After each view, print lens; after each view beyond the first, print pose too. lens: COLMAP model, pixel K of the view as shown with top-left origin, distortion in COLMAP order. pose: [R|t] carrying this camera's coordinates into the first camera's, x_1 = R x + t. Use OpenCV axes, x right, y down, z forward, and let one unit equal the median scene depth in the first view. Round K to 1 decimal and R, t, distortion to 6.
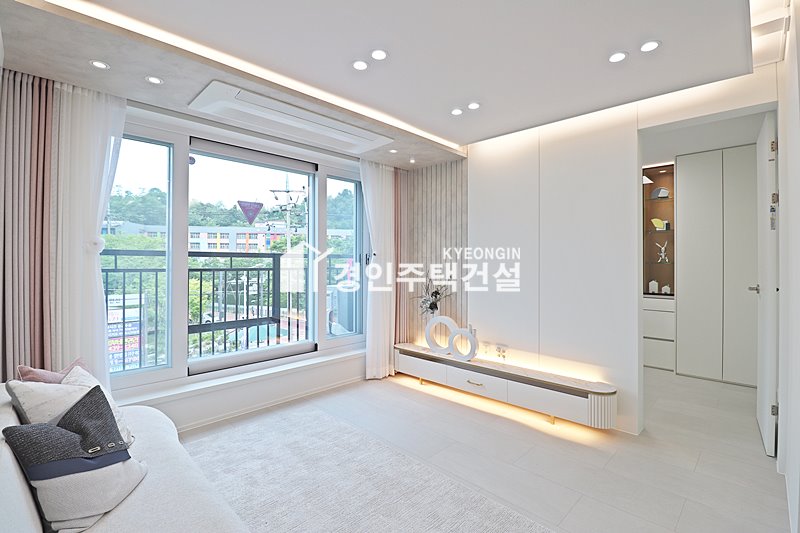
lens RADIAL K [[369.8, 0, 397.7], [0, 369.8, 262.4], [0, 0, 1]] dist [-0.016496, 0.000548]
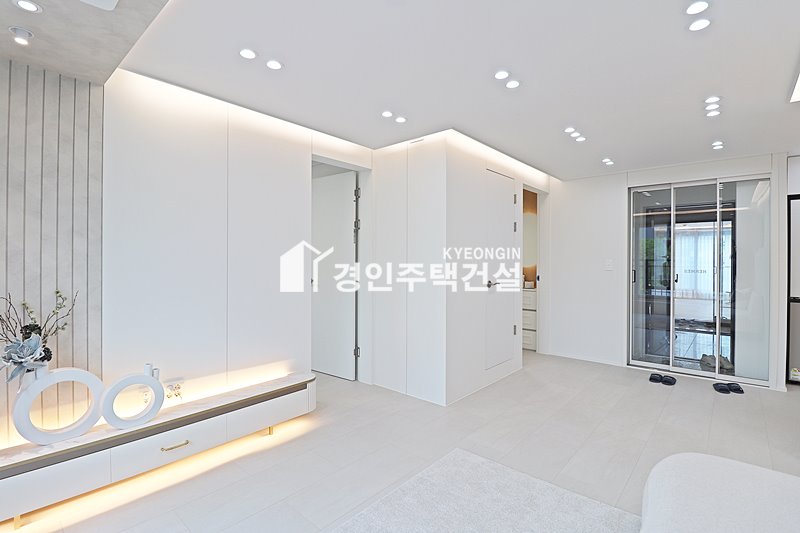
lens RADIAL K [[369.8, 0, 399.4], [0, 369.8, 266.4], [0, 0, 1]] dist [-0.016496, 0.000548]
pose [[-0.049062, -0.008158, 0.998762, -0.417279], [0.006061, 0.999946, 0.008466, 0.000997], [-0.998777, 0.006469, -0.049010, 0.555484]]
